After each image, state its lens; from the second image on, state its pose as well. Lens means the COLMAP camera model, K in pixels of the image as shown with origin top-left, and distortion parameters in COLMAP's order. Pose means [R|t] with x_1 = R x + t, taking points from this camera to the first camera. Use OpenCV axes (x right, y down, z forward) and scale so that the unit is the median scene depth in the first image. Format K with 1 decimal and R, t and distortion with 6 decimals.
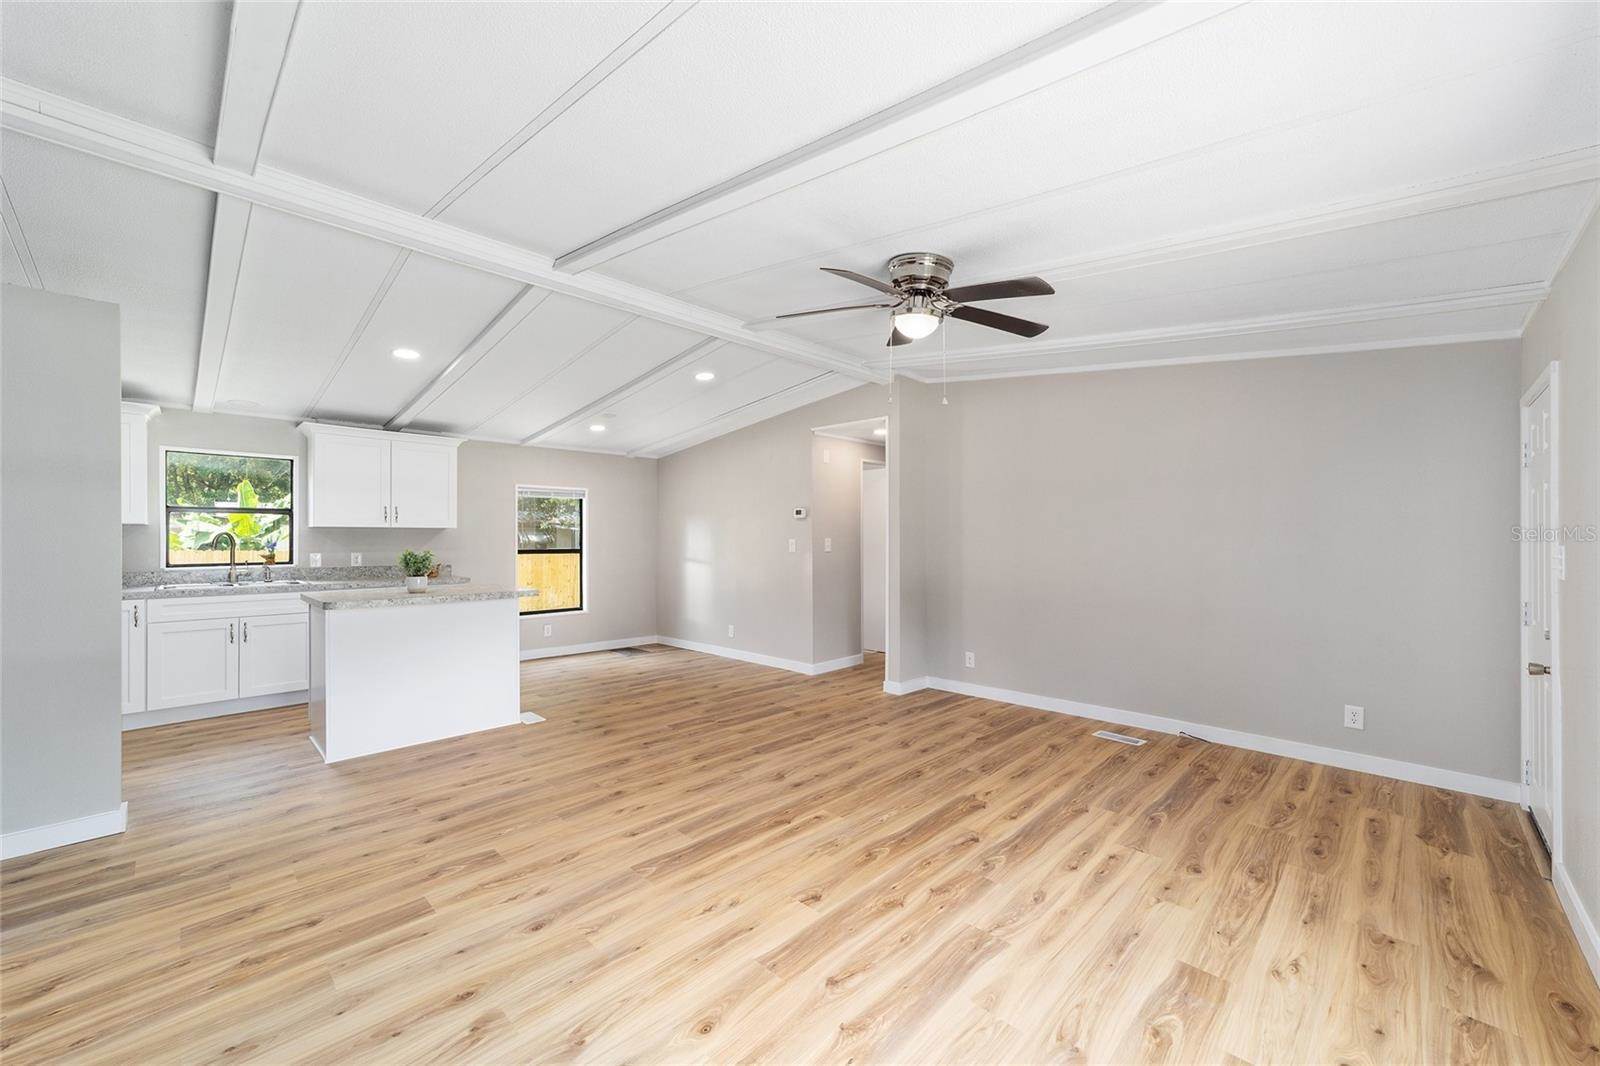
lens RADIAL K [[616.8, 0, 799.1], [0, 616.8, 541.1], [0, 0, 1]] dist [-0.018819, 0.008676]
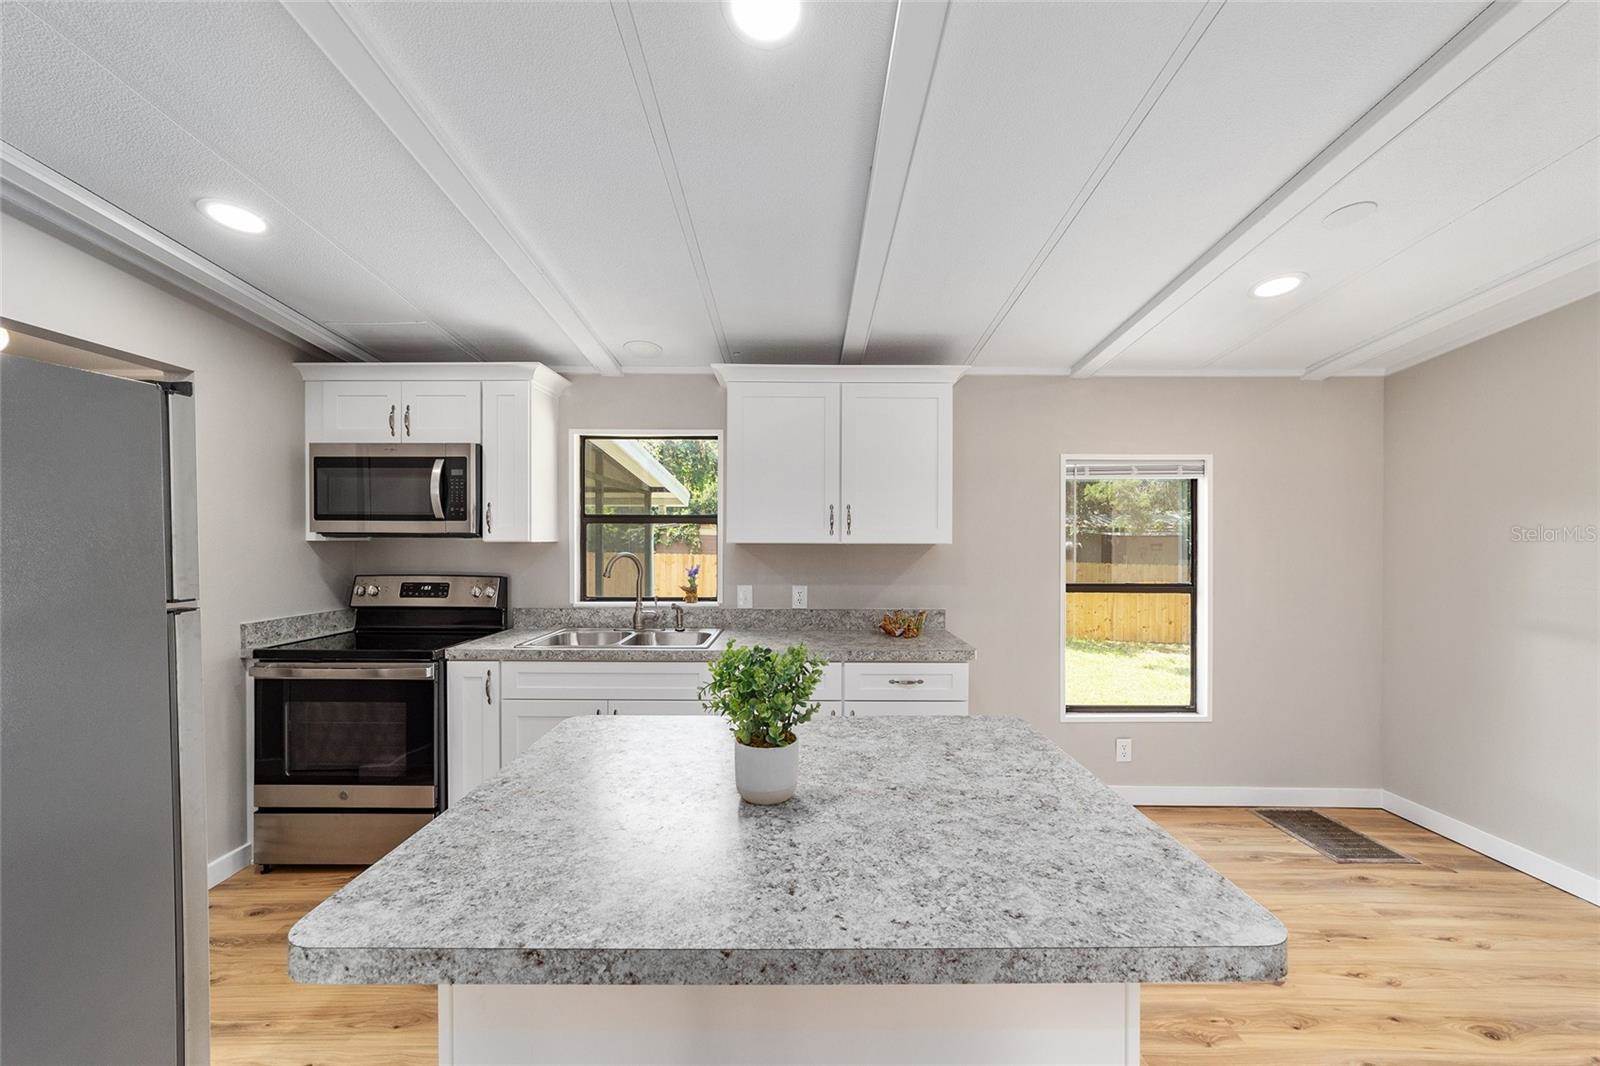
lens RADIAL K [[616.8, 0, 799.1], [0, 616.8, 541.1], [0, 0, 1]] dist [-0.018819, 0.008676]
pose [[0.700178, 0.001861, -0.713966, -0.286236], [-0.004809, 0.999986, -0.002110, -0.022162], [0.713952, 0.004910, 0.700178, 0.560595]]
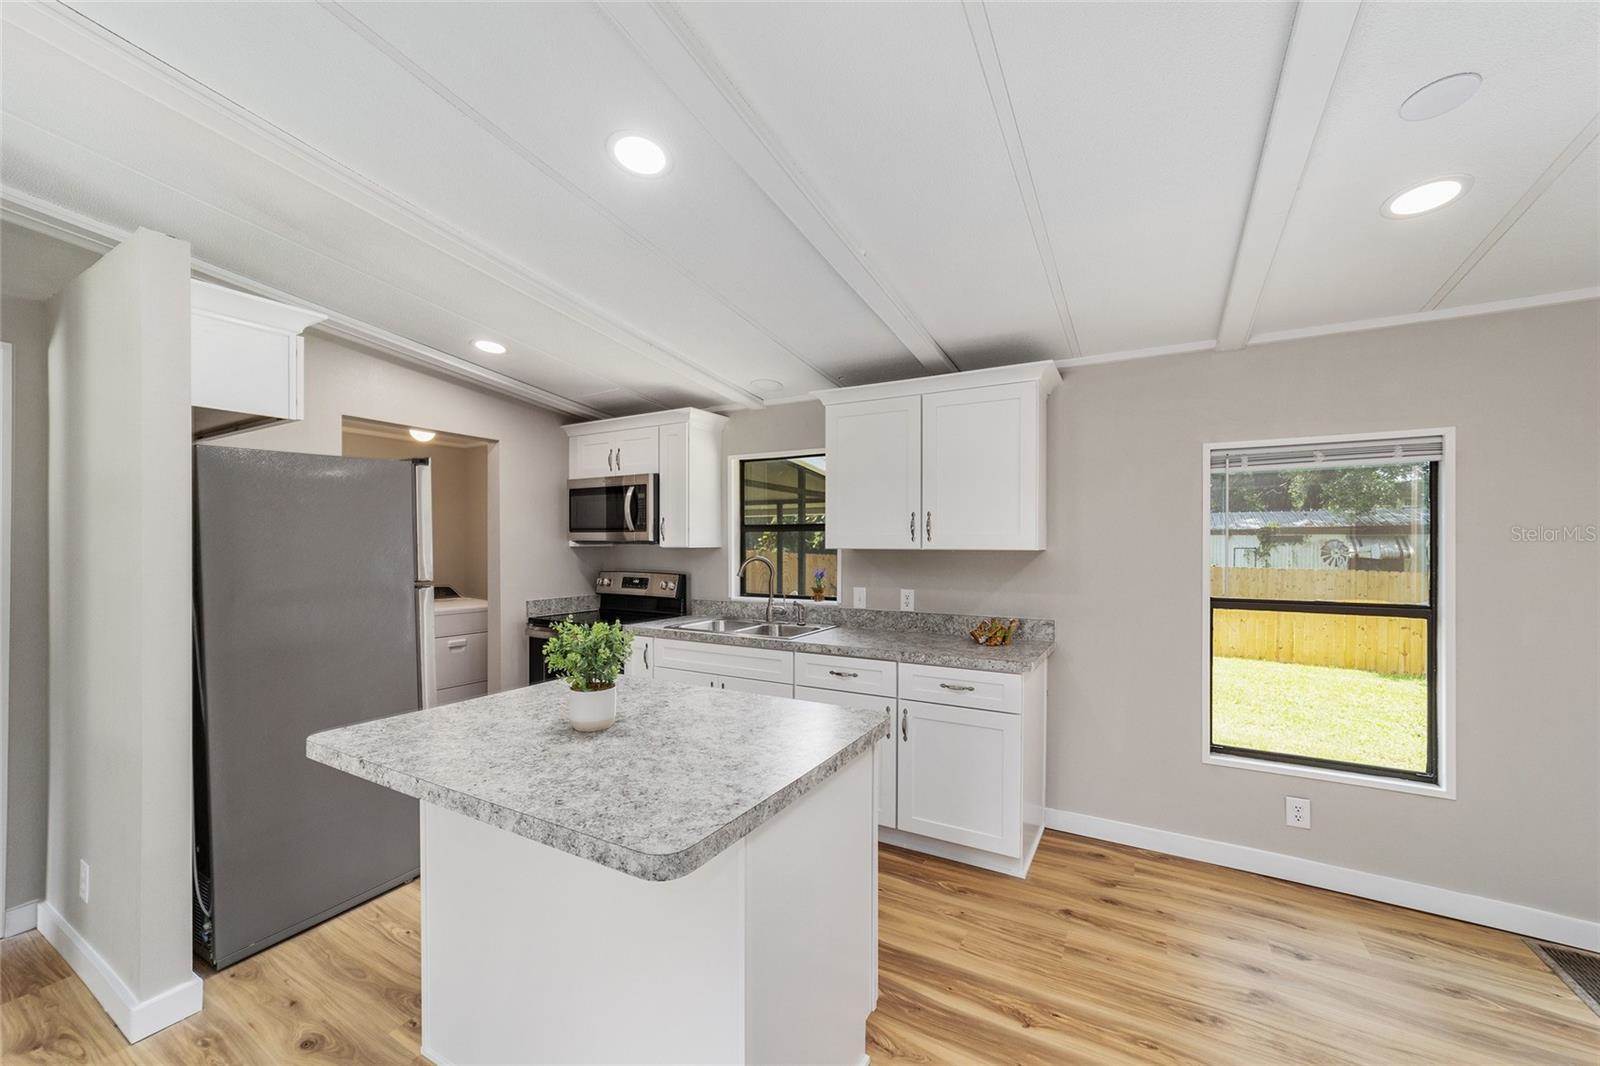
lens RADIAL K [[616.8, 0, 799.1], [0, 616.8, 541.1], [0, 0, 1]] dist [-0.018819, 0.008676]
pose [[0.254456, -0.004526, -0.967074, -0.140361], [-0.004641, 0.999972, -0.005901, -0.024863], [0.967073, 0.005990, 0.254428, 0.708270]]
